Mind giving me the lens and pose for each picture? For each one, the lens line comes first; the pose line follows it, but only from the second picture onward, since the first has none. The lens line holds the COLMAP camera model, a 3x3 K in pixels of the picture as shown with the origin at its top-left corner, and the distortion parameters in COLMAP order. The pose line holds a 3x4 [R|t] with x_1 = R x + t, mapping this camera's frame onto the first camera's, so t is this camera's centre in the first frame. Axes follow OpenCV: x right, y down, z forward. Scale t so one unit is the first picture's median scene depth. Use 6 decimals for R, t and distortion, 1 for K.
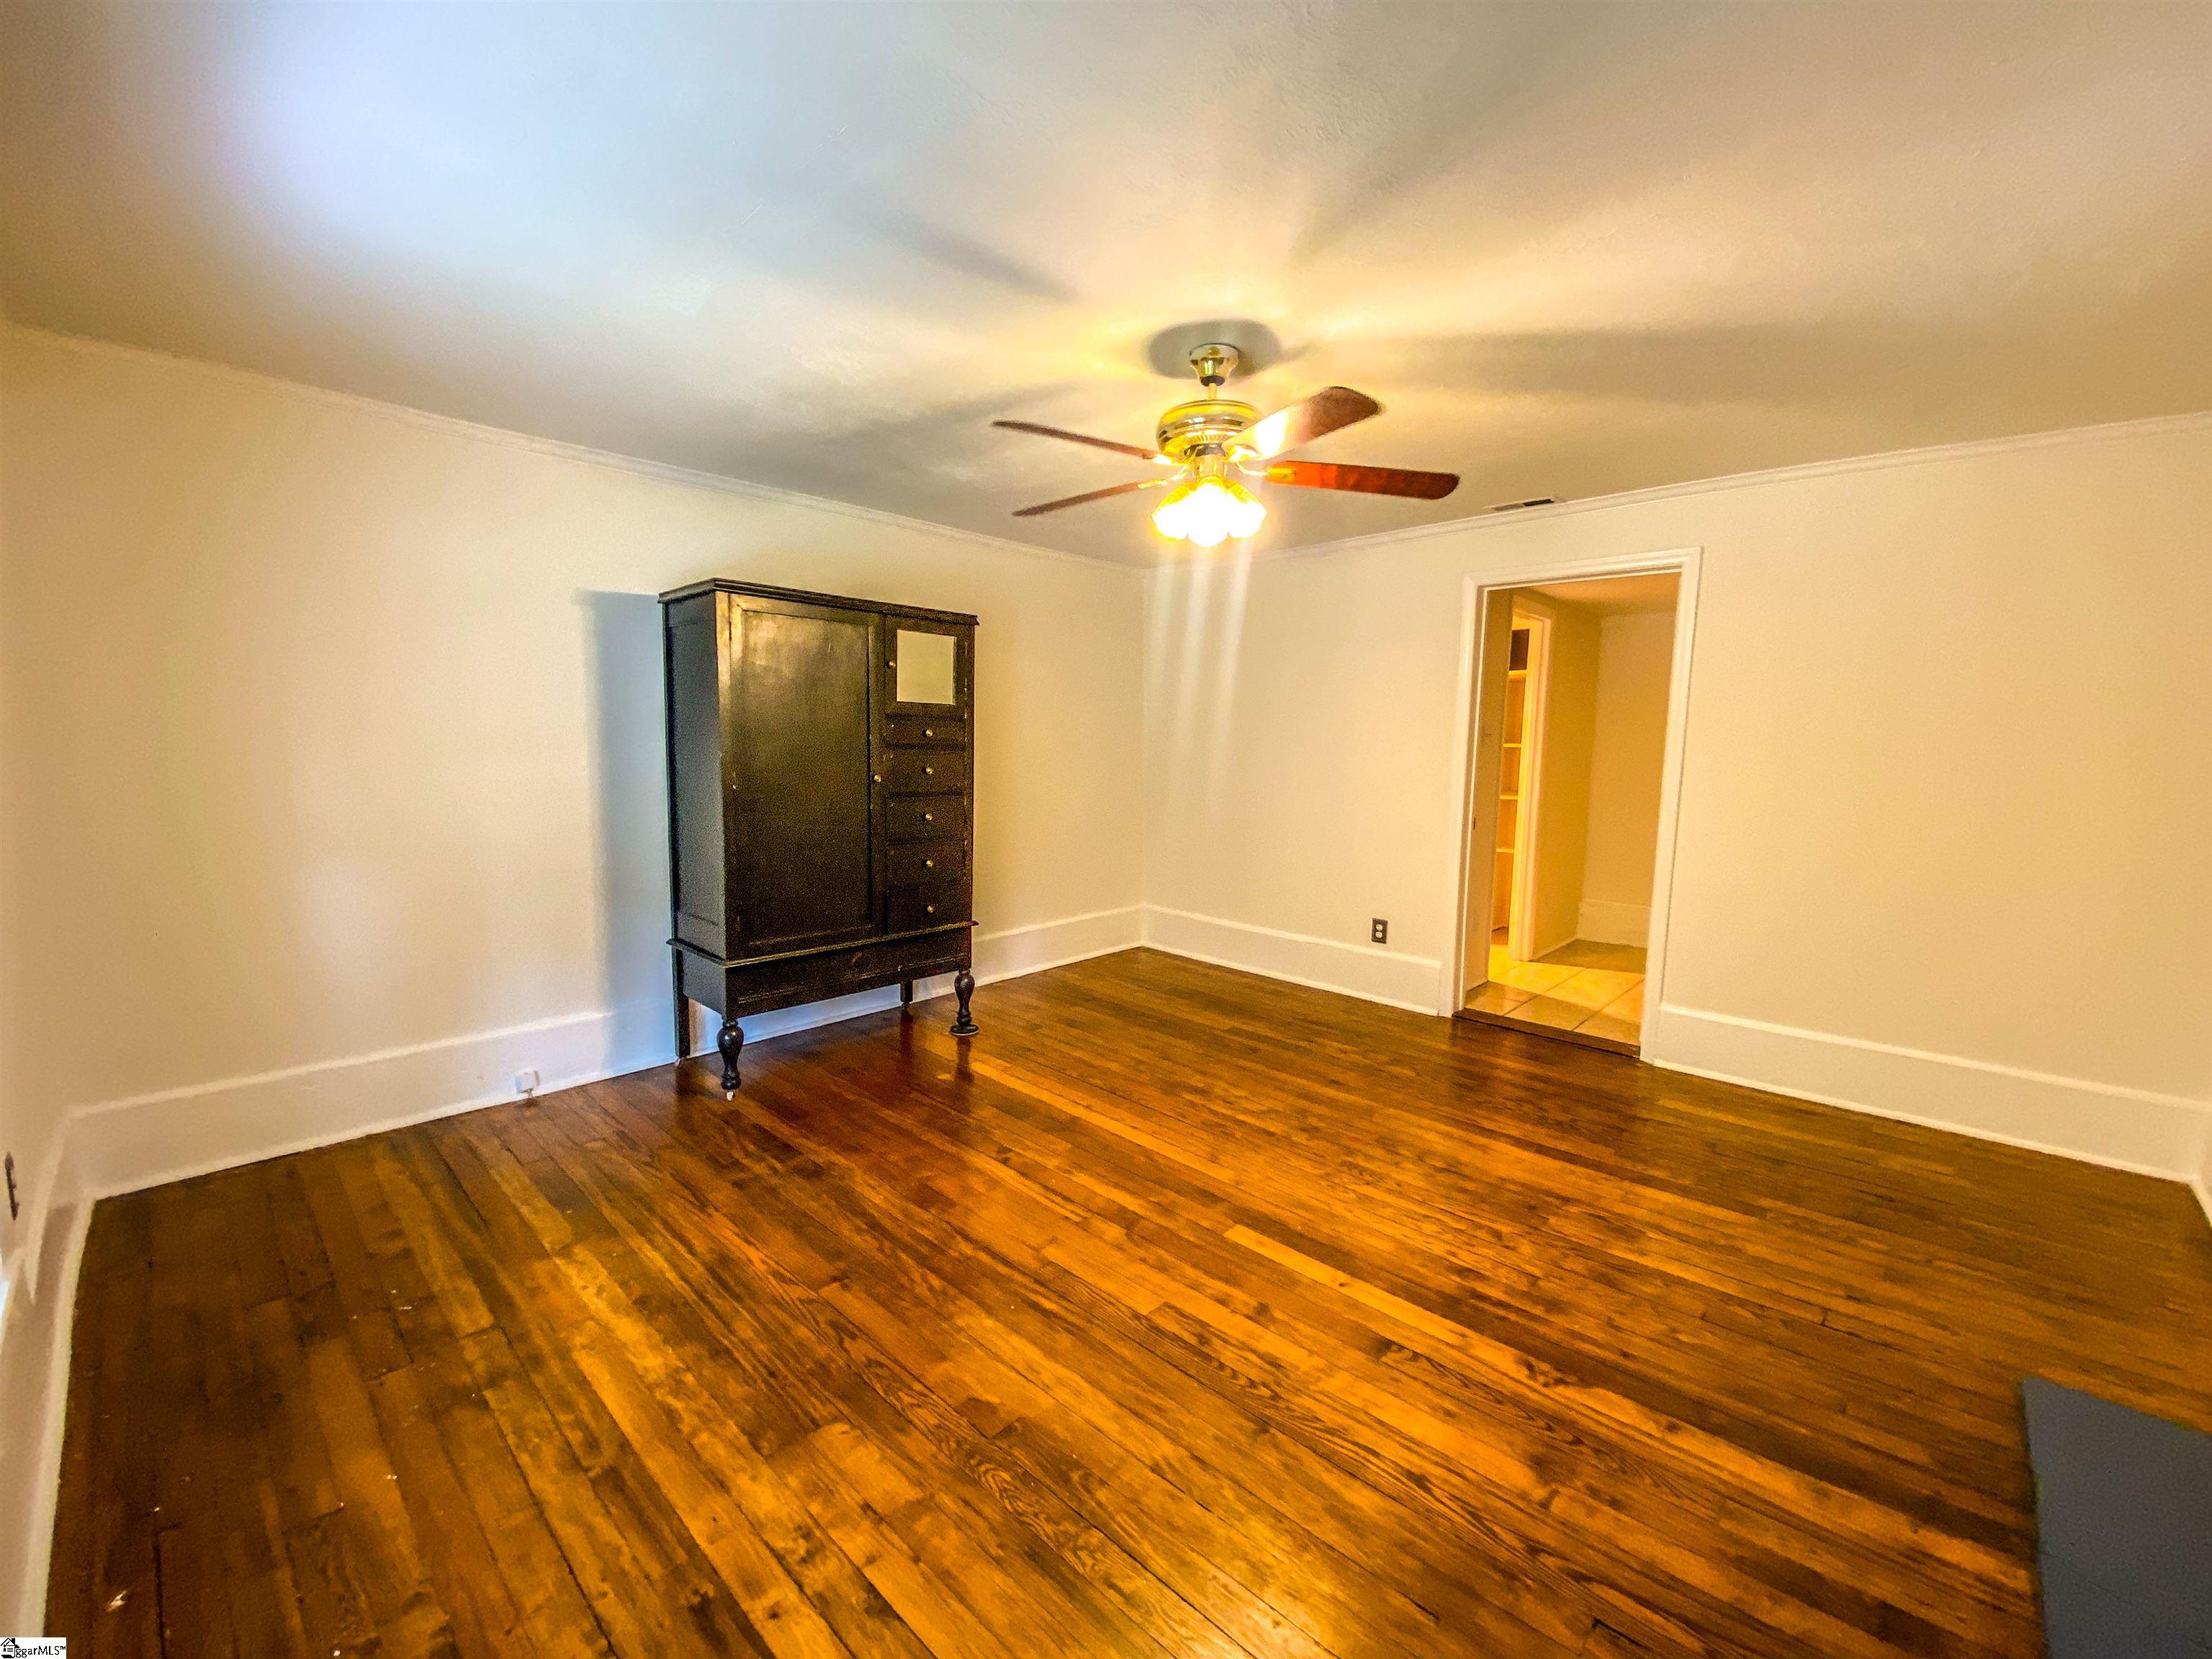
lens RADIAL K [[908.3, 0, 1083.7], [0, 908.3, 834.1], [0, 0, 1]] dist [0.012993, -0.013627]
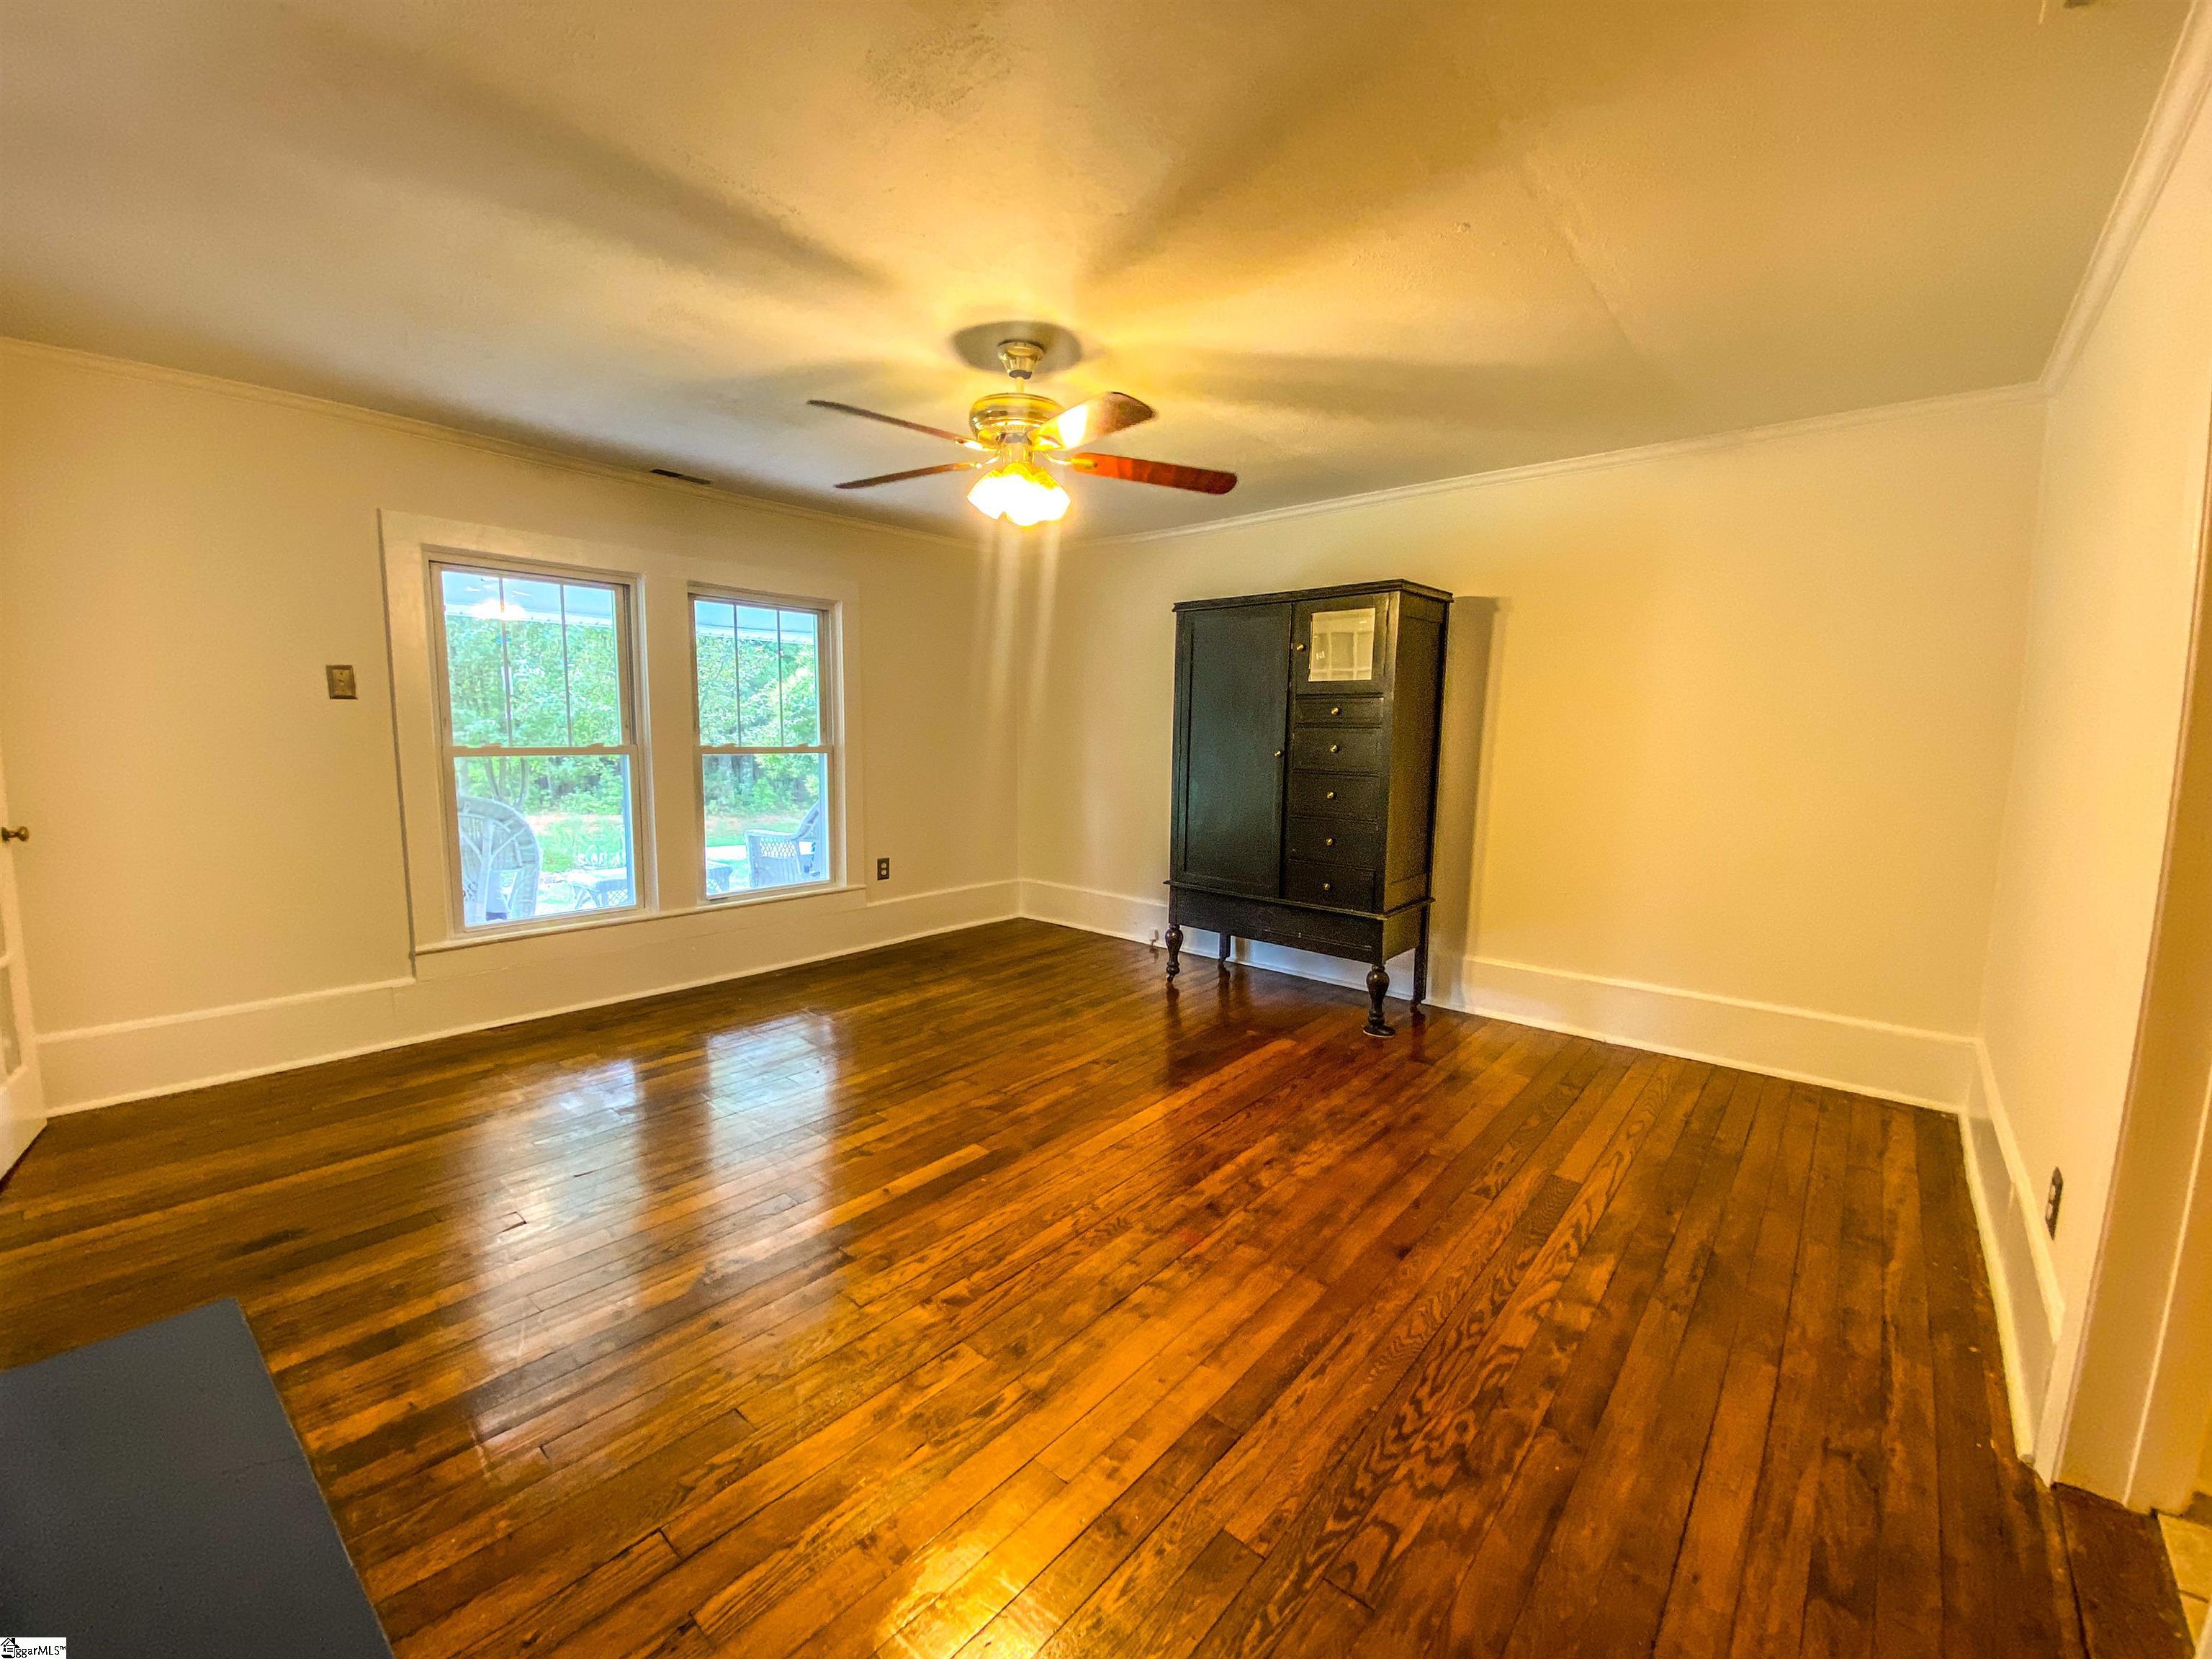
lens RADIAL K [[896.7, 0, 1096.6], [0, 896.7, 829.4], [0, 0, 1]] dist [0.043560, -0.029087]
pose [[0.058573, 0.104513, -0.992797, 1.184037], [-0.123970, 0.987568, 0.096649, -0.066690], [0.990556, 0.117416, 0.070801, 0.991179]]
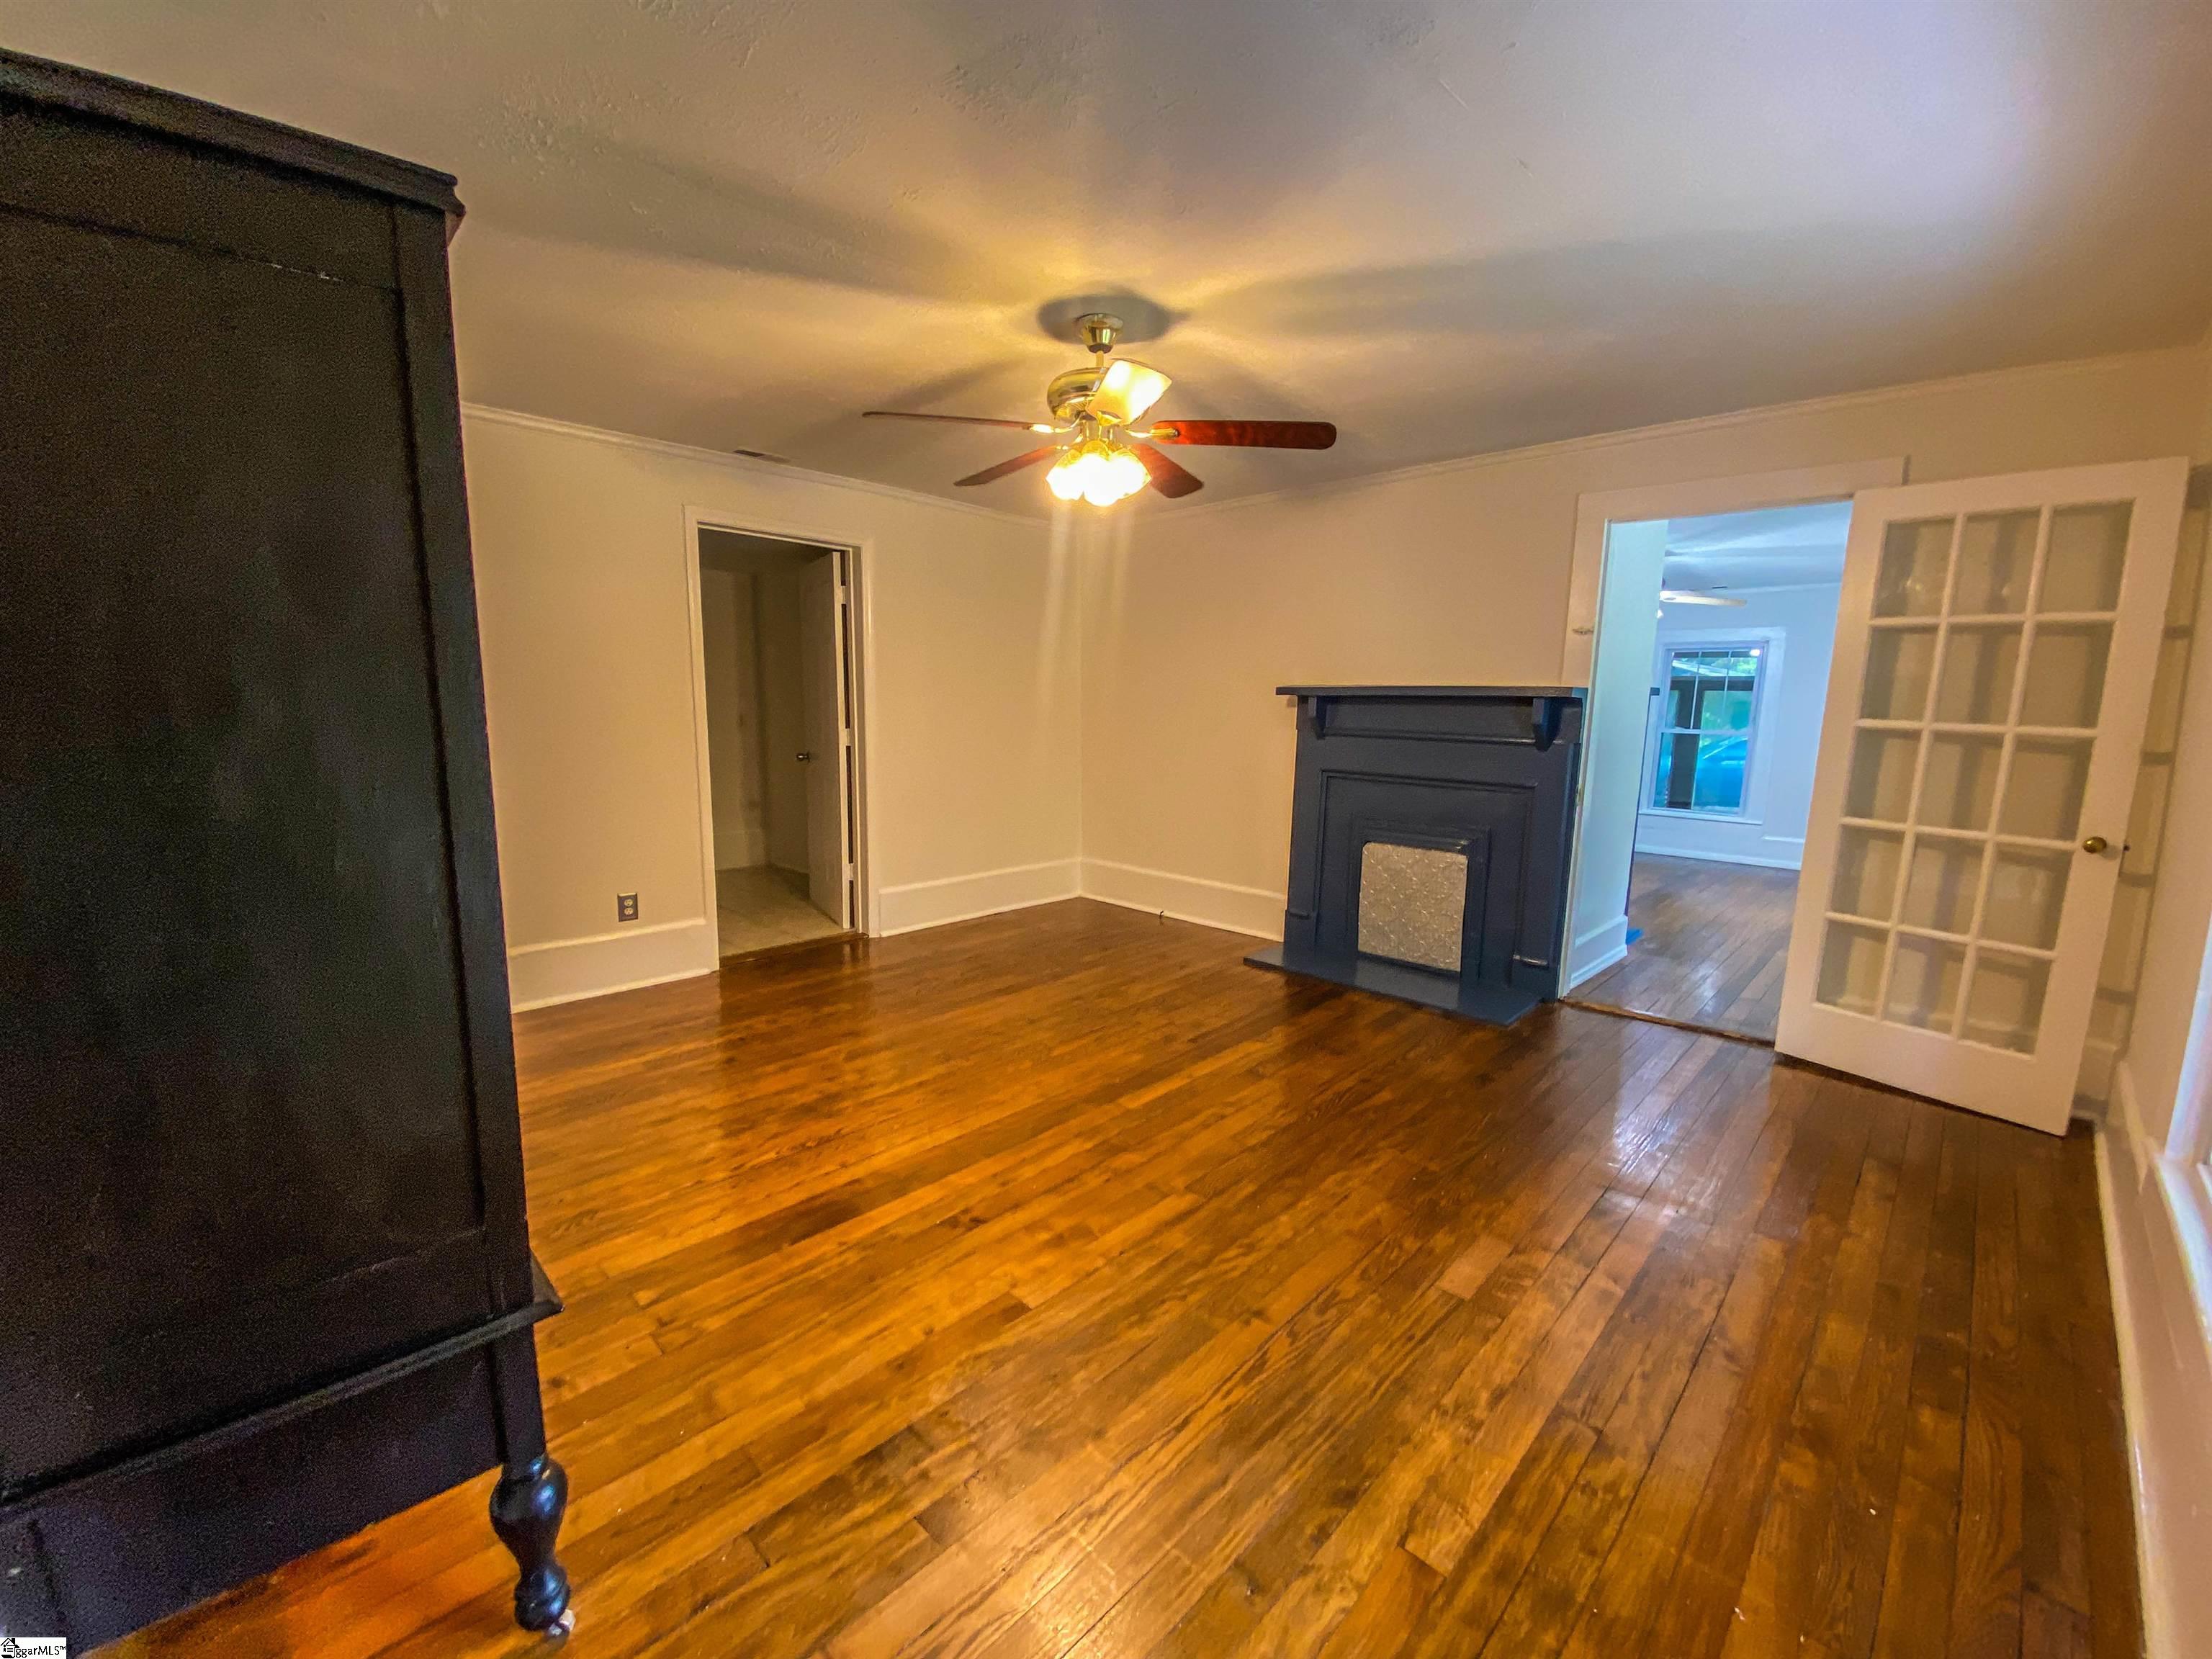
lens RADIAL K [[908.3, 0, 1083.7], [0, 908.3, 834.1], [0, 0, 1]] dist [0.012993, -0.013627]
pose [[0.007338, -0.168841, 0.985616, -0.935757], [0.097291, 0.981087, 0.167341, -0.119130], [-0.995229, 0.094664, 0.023626, 0.965205]]
